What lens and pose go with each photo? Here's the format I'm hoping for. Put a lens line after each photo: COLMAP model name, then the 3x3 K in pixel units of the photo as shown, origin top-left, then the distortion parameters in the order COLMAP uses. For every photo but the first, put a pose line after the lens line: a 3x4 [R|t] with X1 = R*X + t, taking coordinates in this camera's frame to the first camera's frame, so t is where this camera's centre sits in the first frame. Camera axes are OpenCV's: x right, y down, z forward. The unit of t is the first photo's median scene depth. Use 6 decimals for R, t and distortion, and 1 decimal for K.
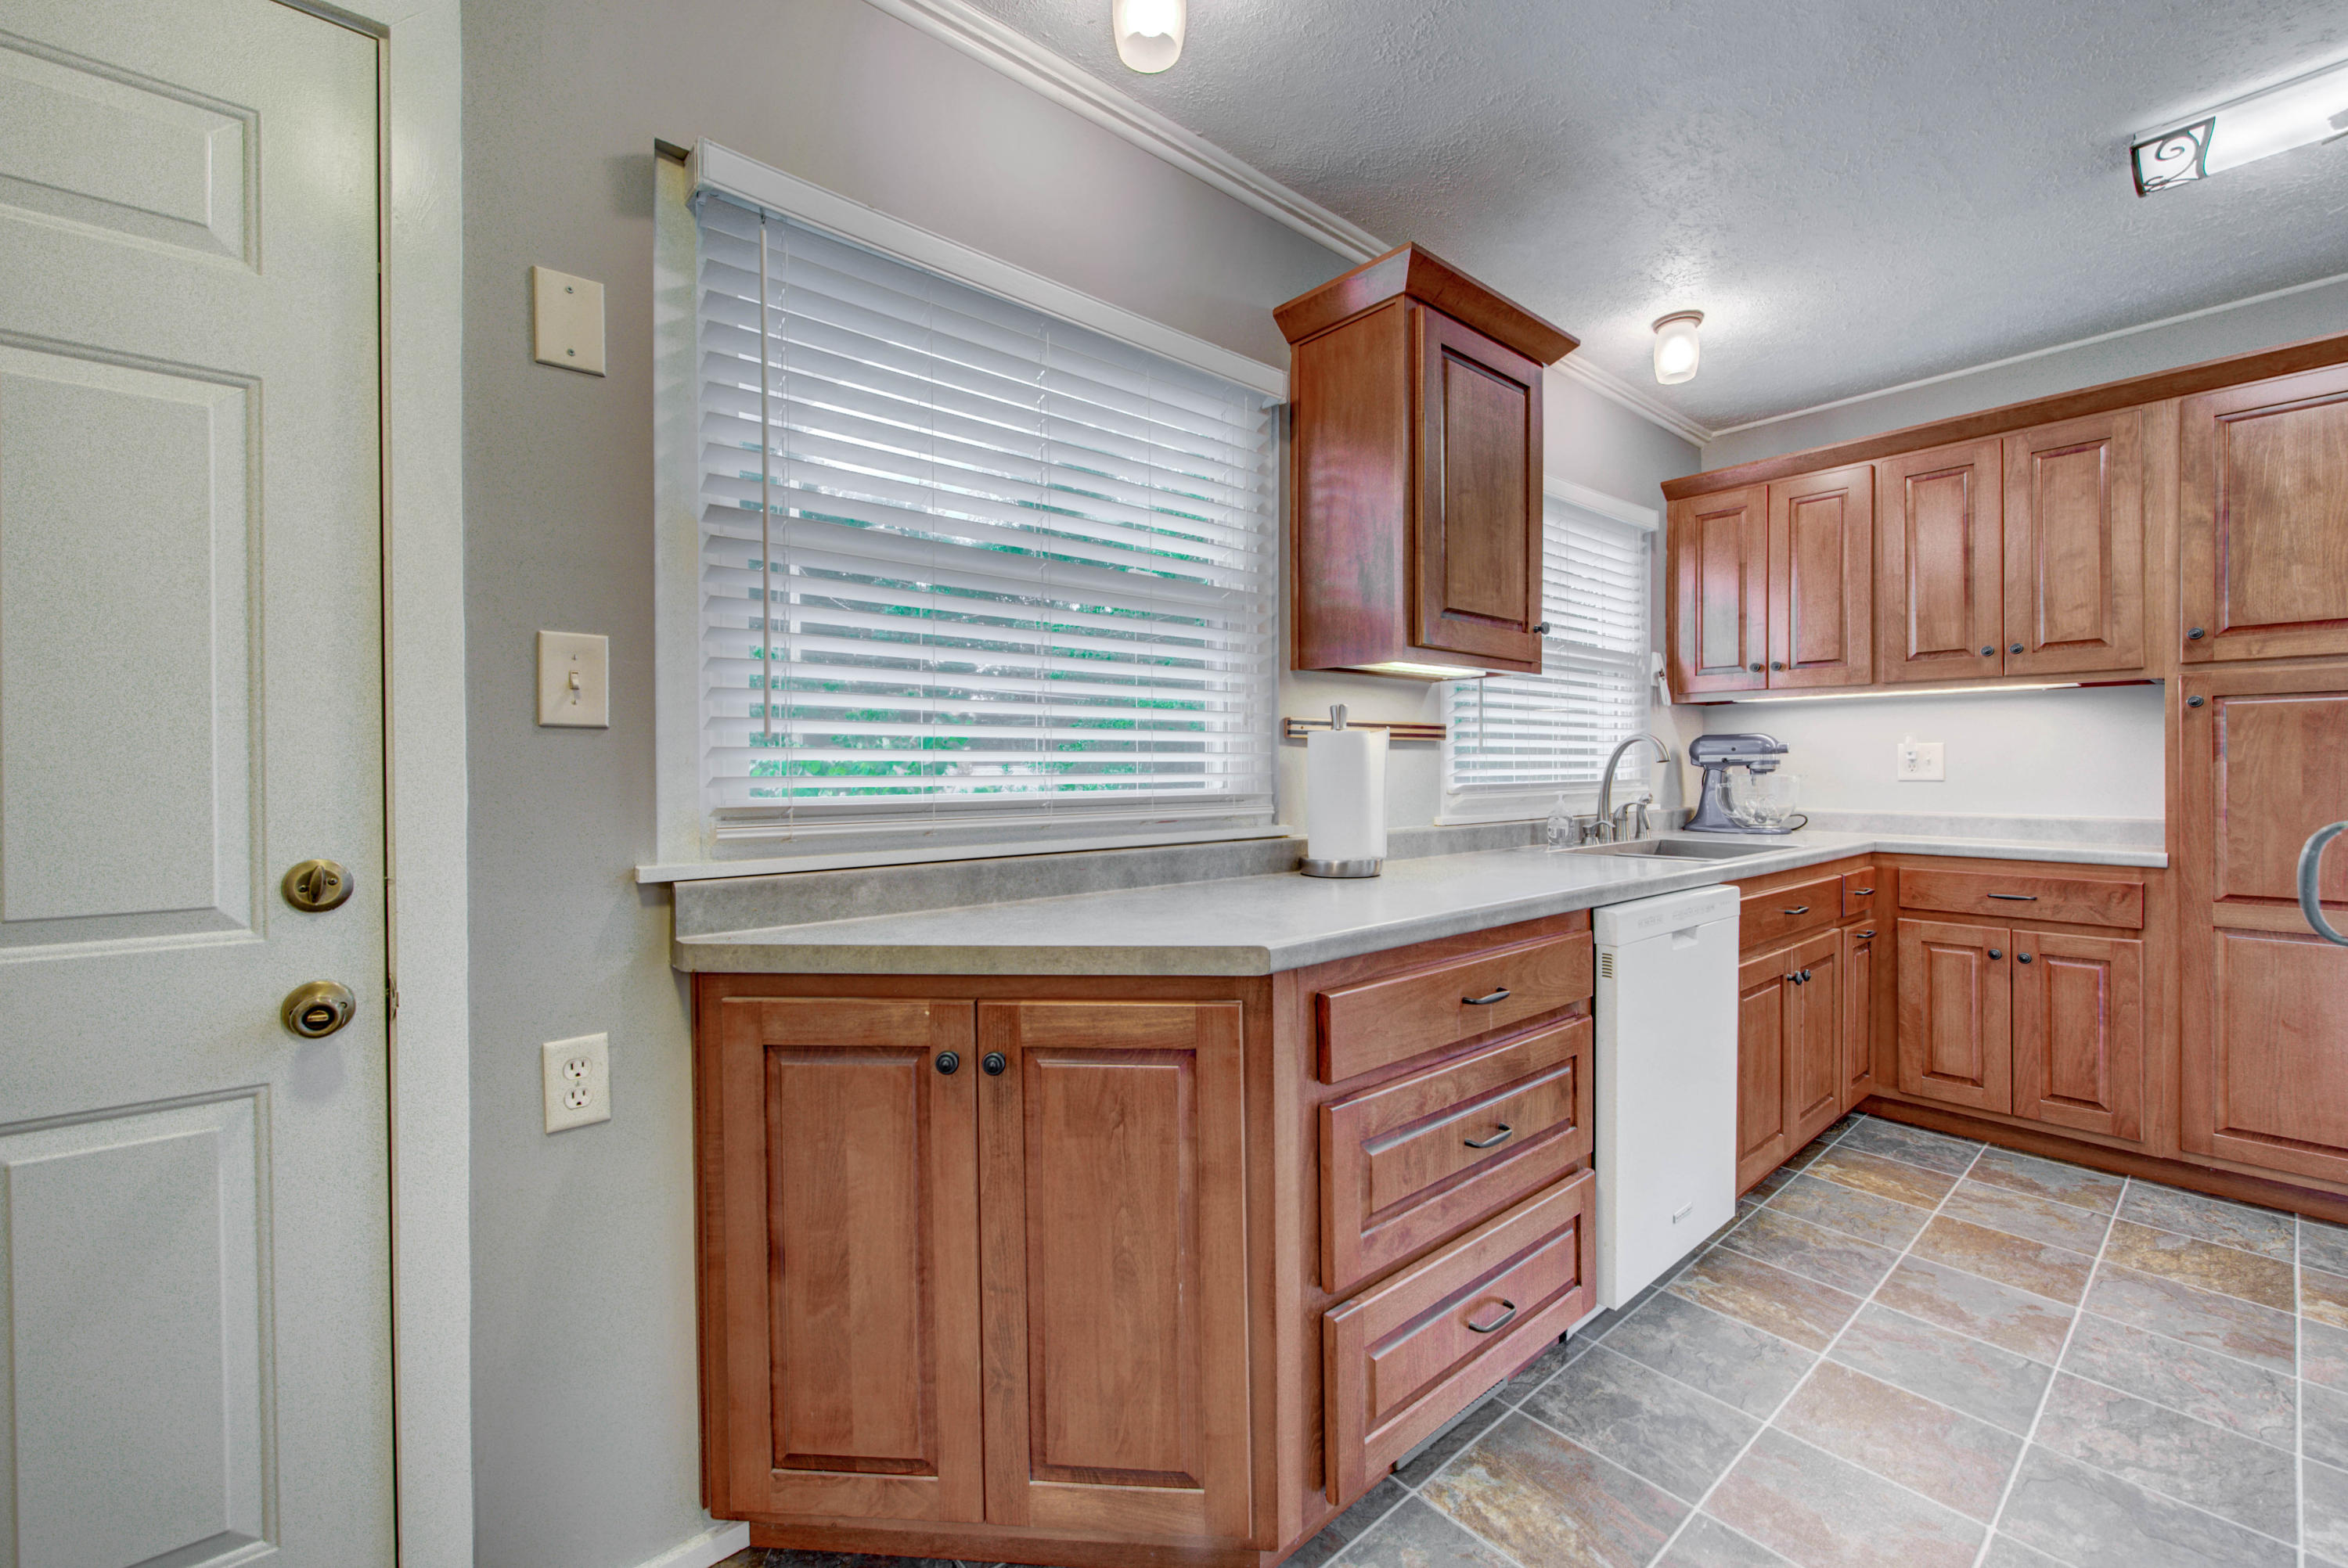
lens RADIAL K [[957.1, 0, 1184.1], [0, 957.1, 792.2], [0, 0, 1]] dist [0.003987, 0.000181]
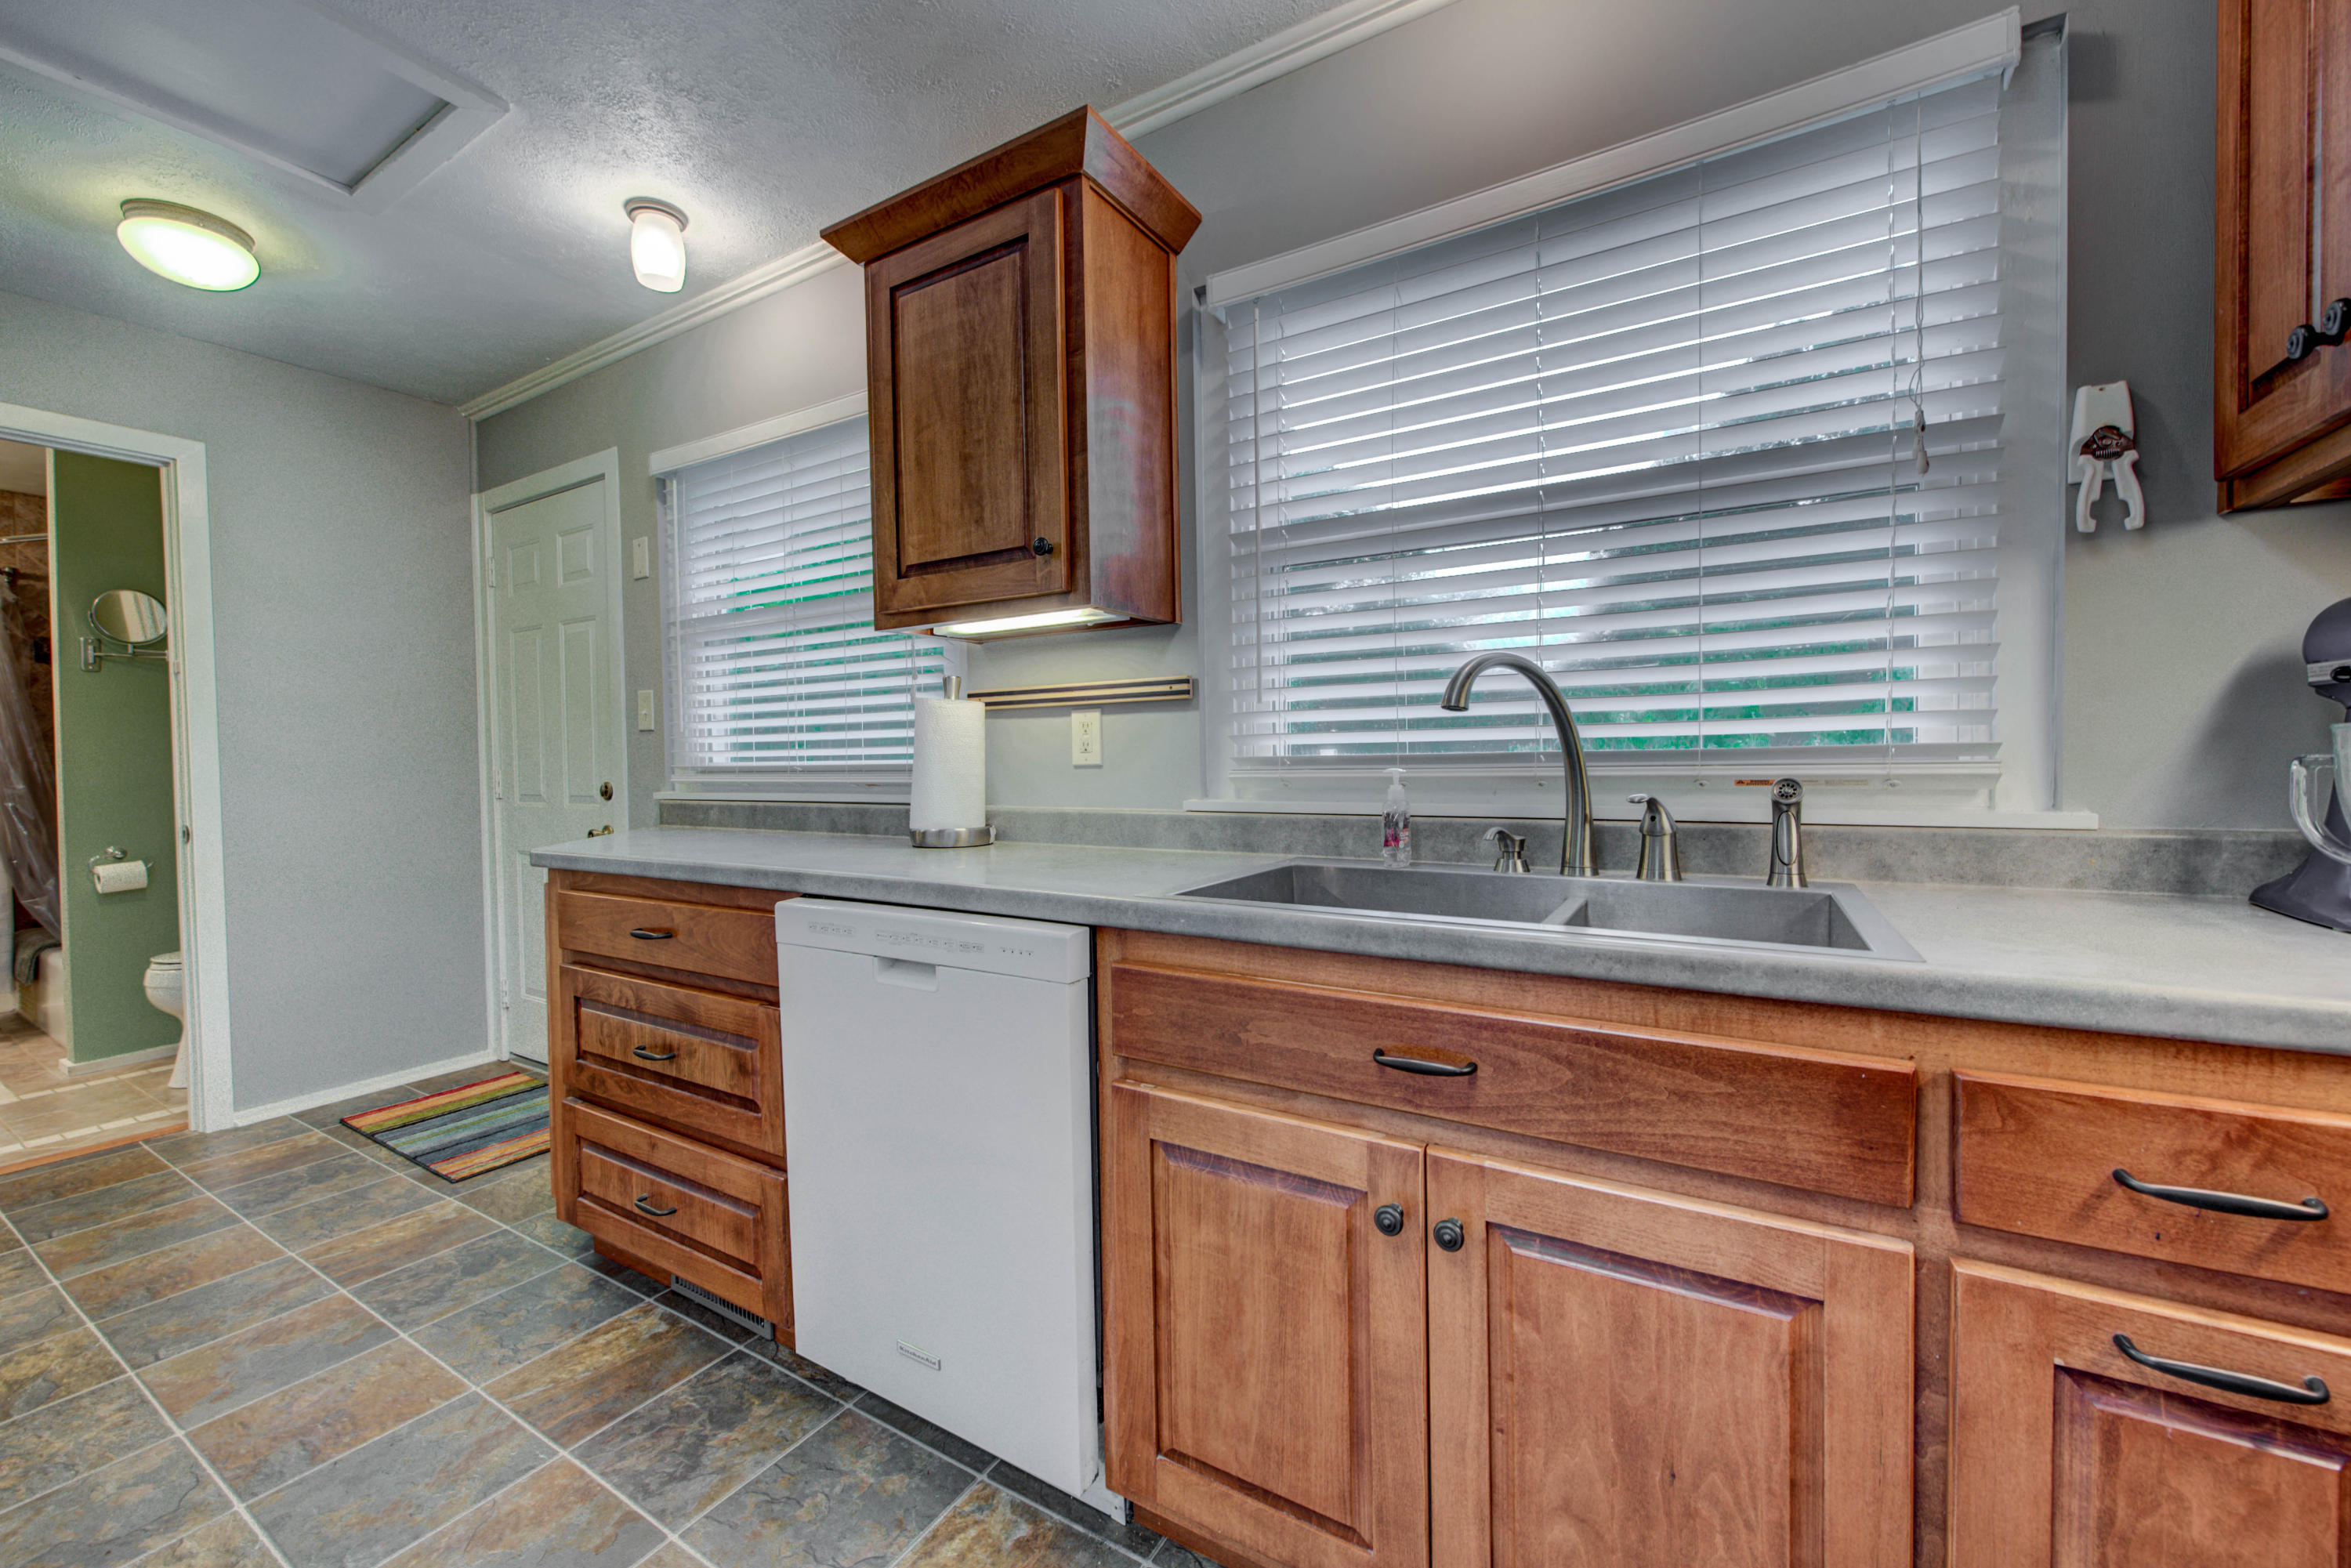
lens RADIAL K [[922.9, 0, 1182.4], [0, 922.9, 761.8], [0, 0, 1]] dist [-0.003225, 0.000411]
pose [[0.317245, 0.013042, -0.948254, 1.186942], [-0.005582, 0.999914, 0.011885, -0.016121], [0.948327, 0.001523, 0.317290, 0.948148]]
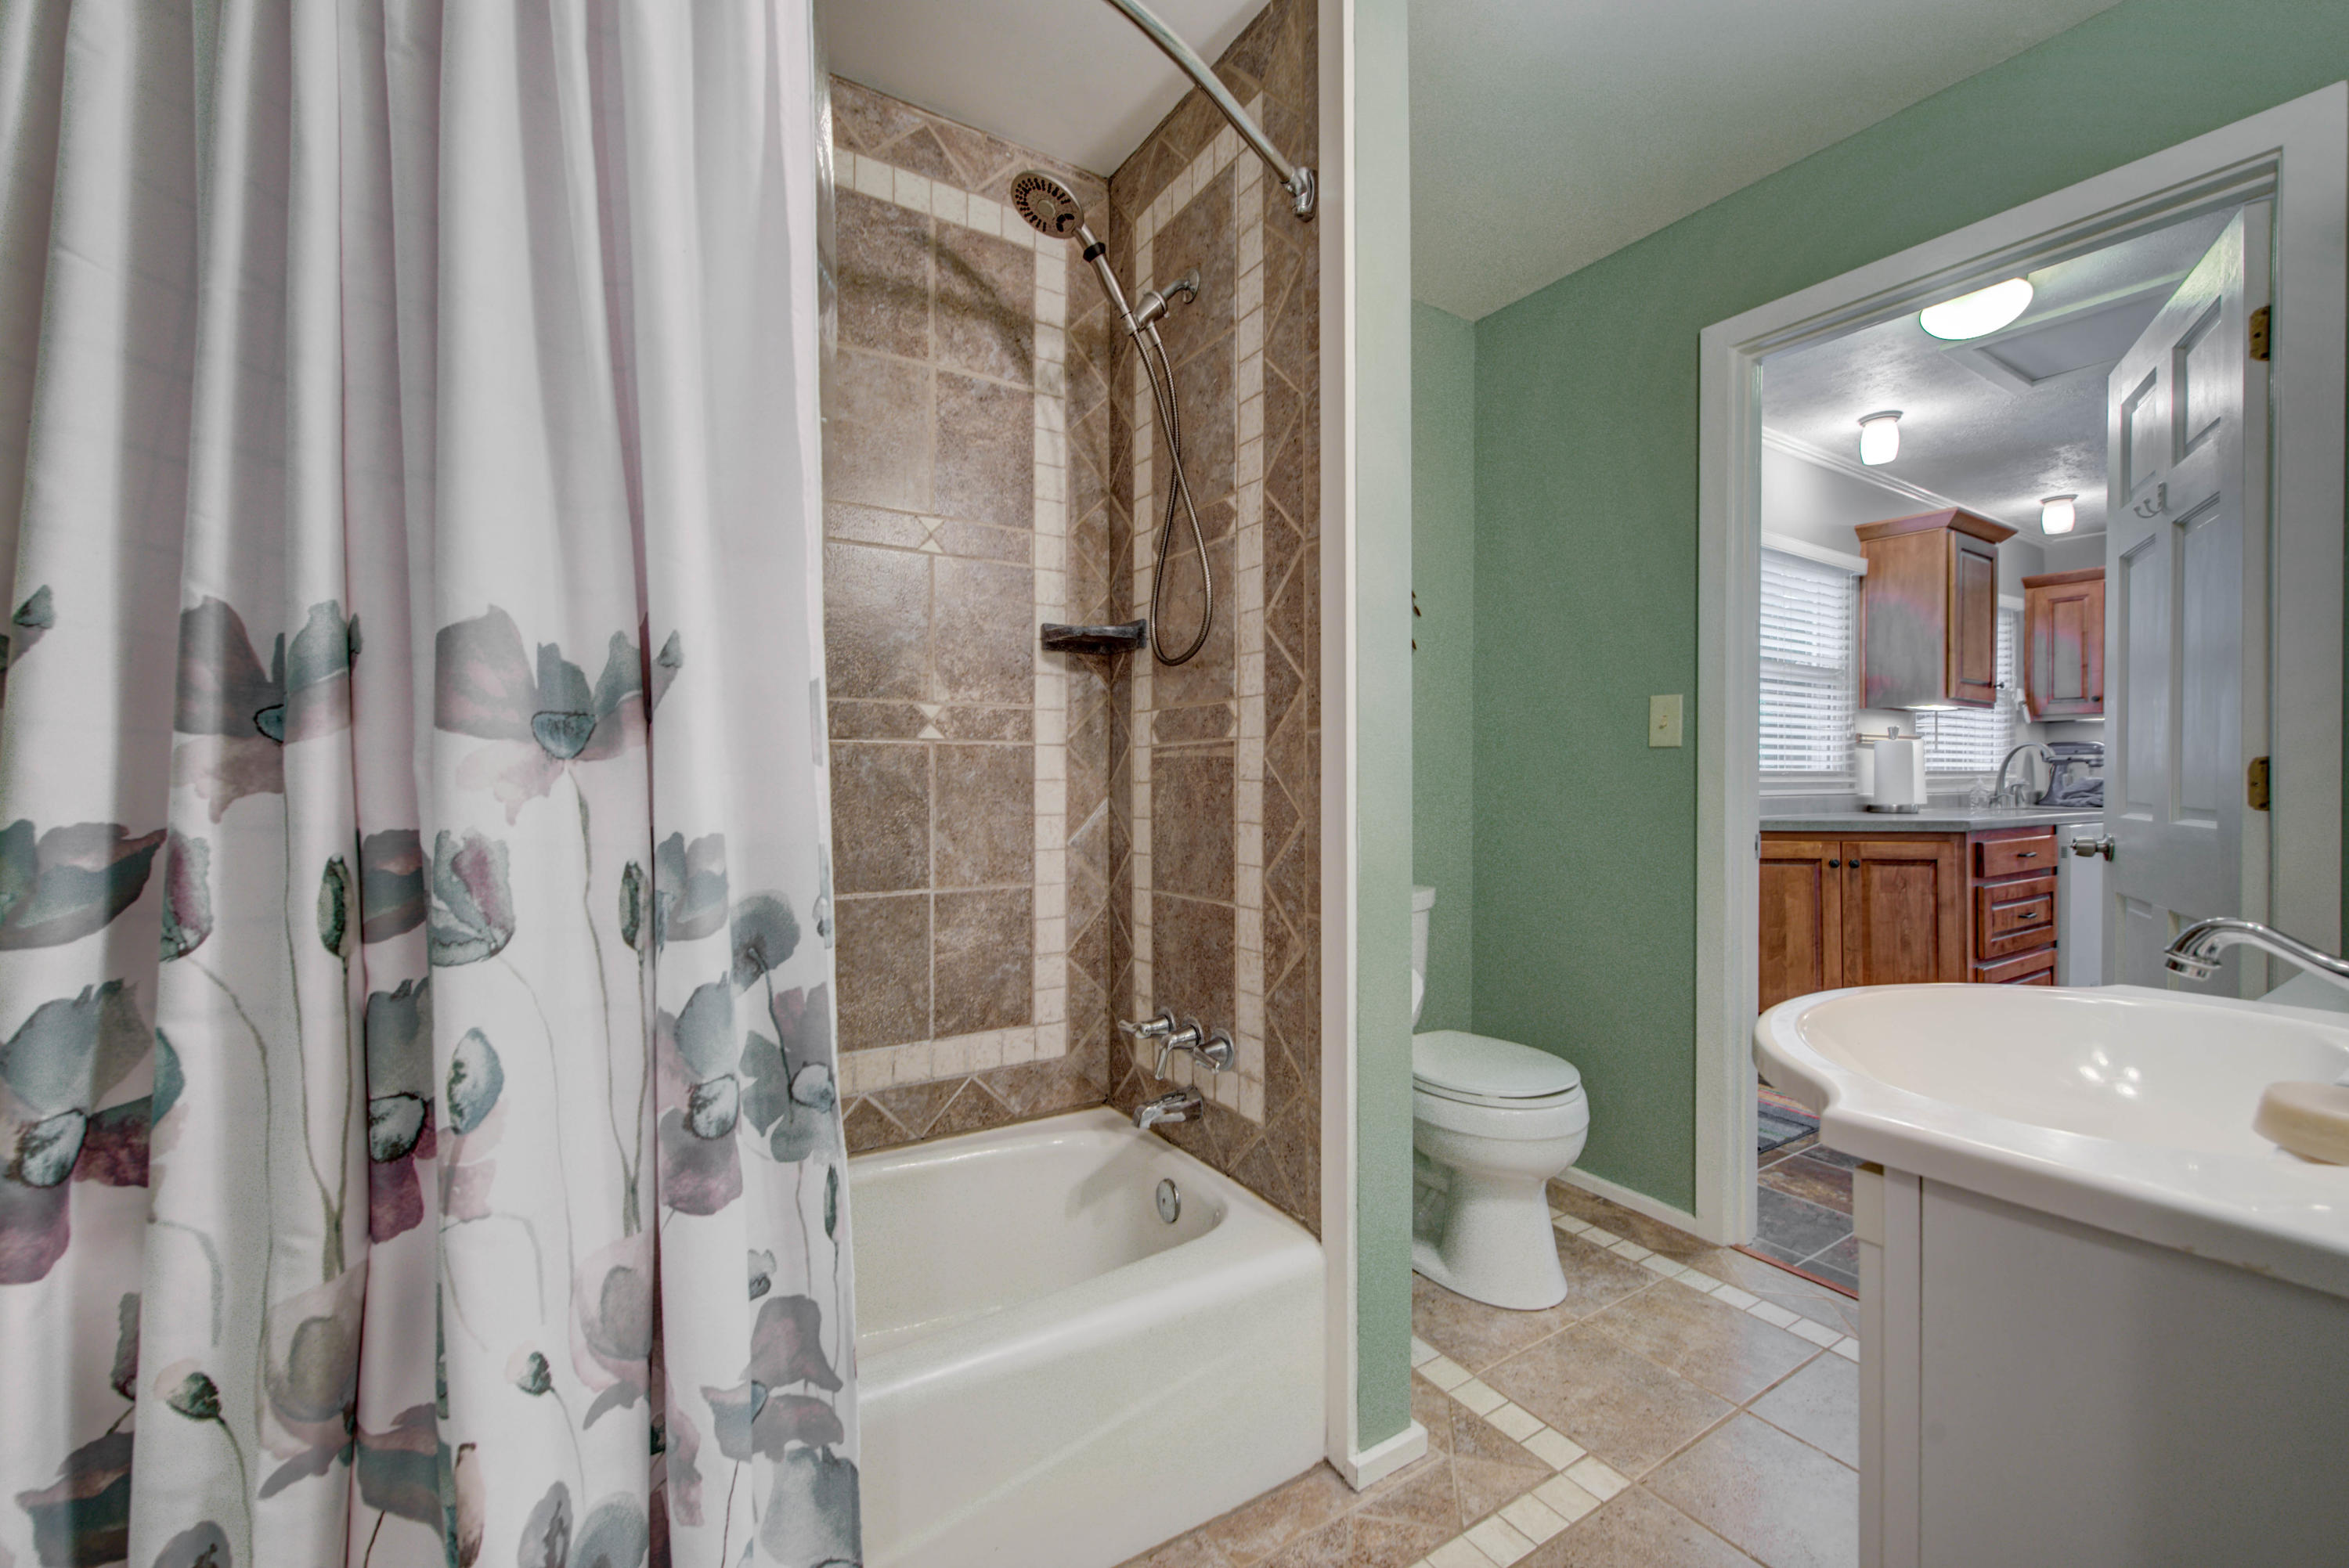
lens RADIAL K [[957.7, 0, 1187.0], [0, 957.7, 798.7], [0, 0, 1]] dist [0.000013, 0.000203]
pose [[0.990552, 0.005483, -0.137026, -1.025313], [-0.006209, 0.999969, -0.004865, 0.076256], [0.136995, 0.005670, 0.990556, -1.168915]]
